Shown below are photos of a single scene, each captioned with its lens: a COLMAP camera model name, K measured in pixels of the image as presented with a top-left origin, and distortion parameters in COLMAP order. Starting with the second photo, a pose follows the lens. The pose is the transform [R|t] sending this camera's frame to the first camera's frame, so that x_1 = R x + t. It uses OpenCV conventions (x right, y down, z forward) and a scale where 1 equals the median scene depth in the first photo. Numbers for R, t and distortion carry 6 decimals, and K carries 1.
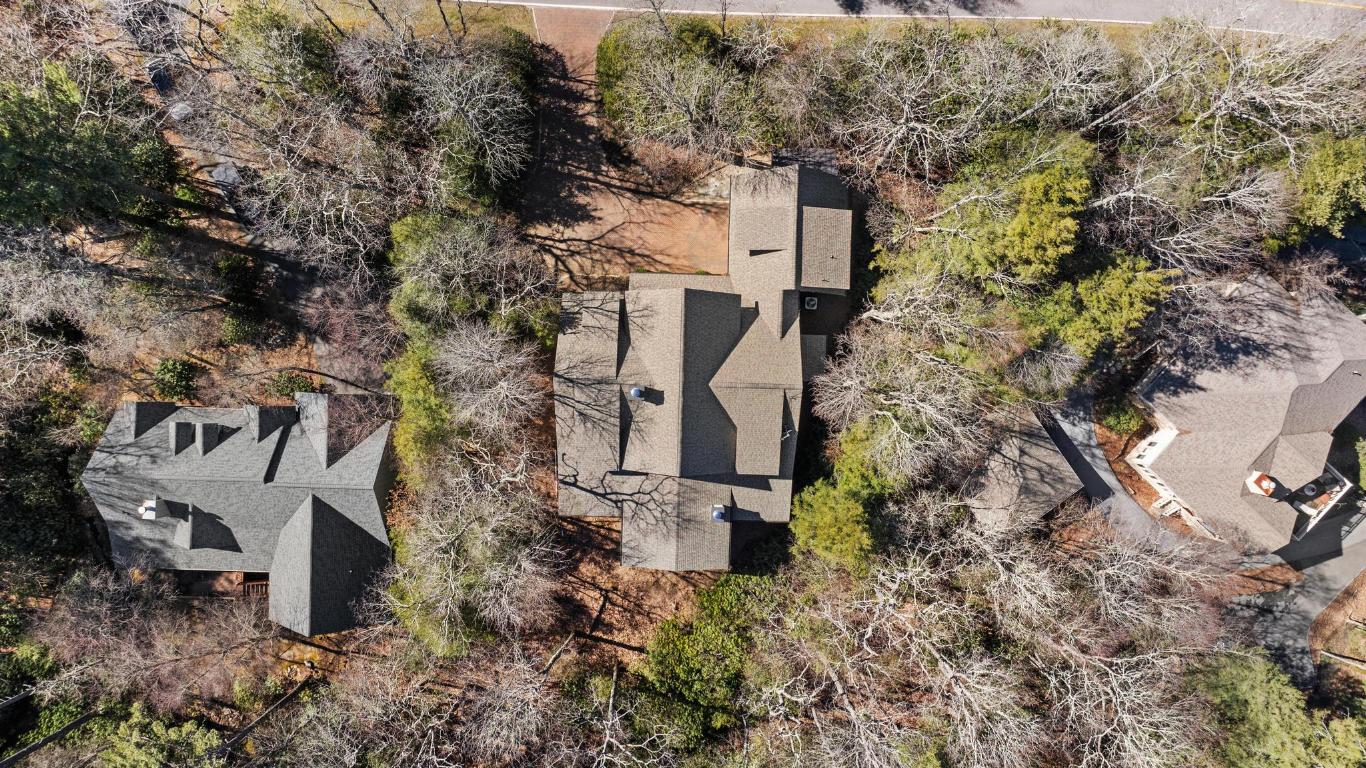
lens RADIAL K [[1024.3, 0, 683.3], [0, 1024.3, 384.9], [0, 0, 1]] dist [-0.000747, 0.001485]
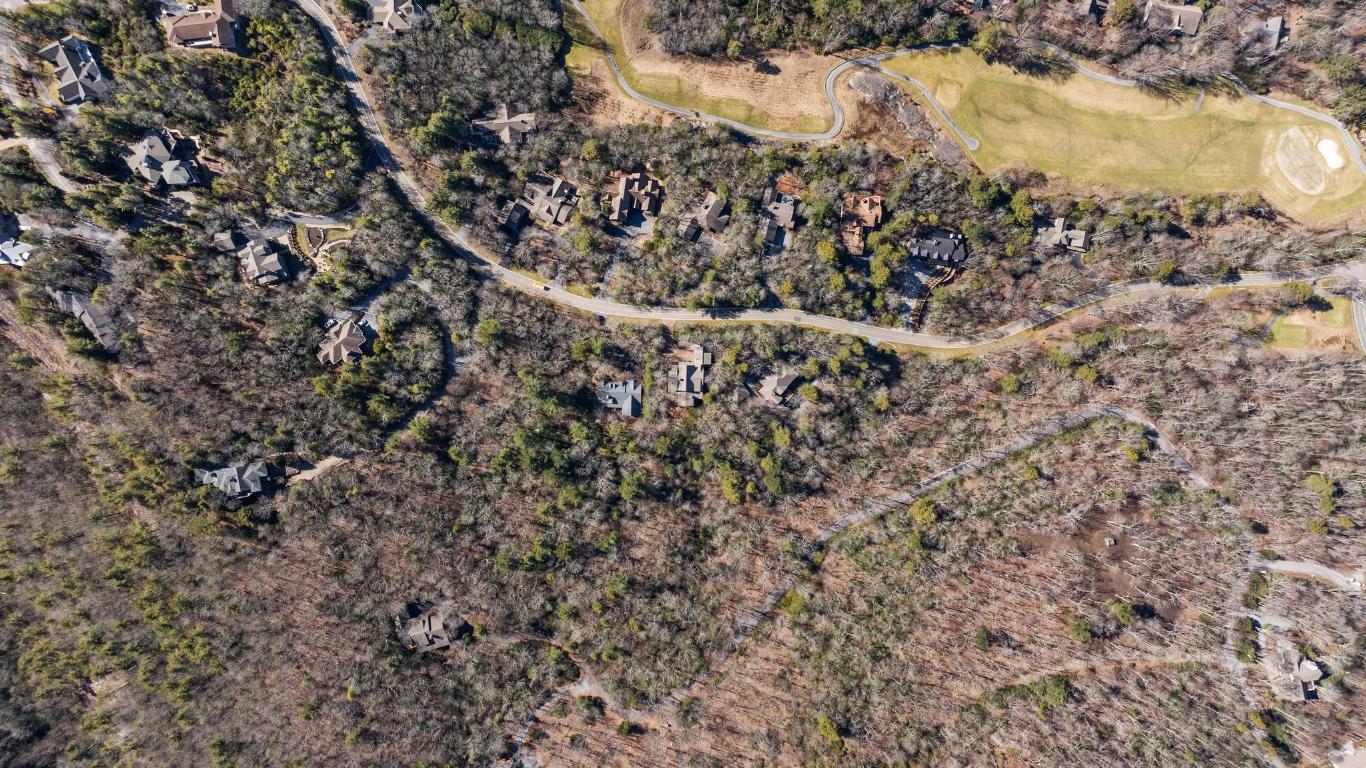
lens RADIAL K [[1024.3, 0, 683.1], [0, 1024.3, 382.9], [0, 0, 1]] dist [-0.000747, 0.001485]
pose [[0.999881, -0.001223, -0.015395, 0.081038], [0.001302, 0.999986, 0.005125, -0.005229], [0.015389, -0.005145, 0.999868, -5.765343]]
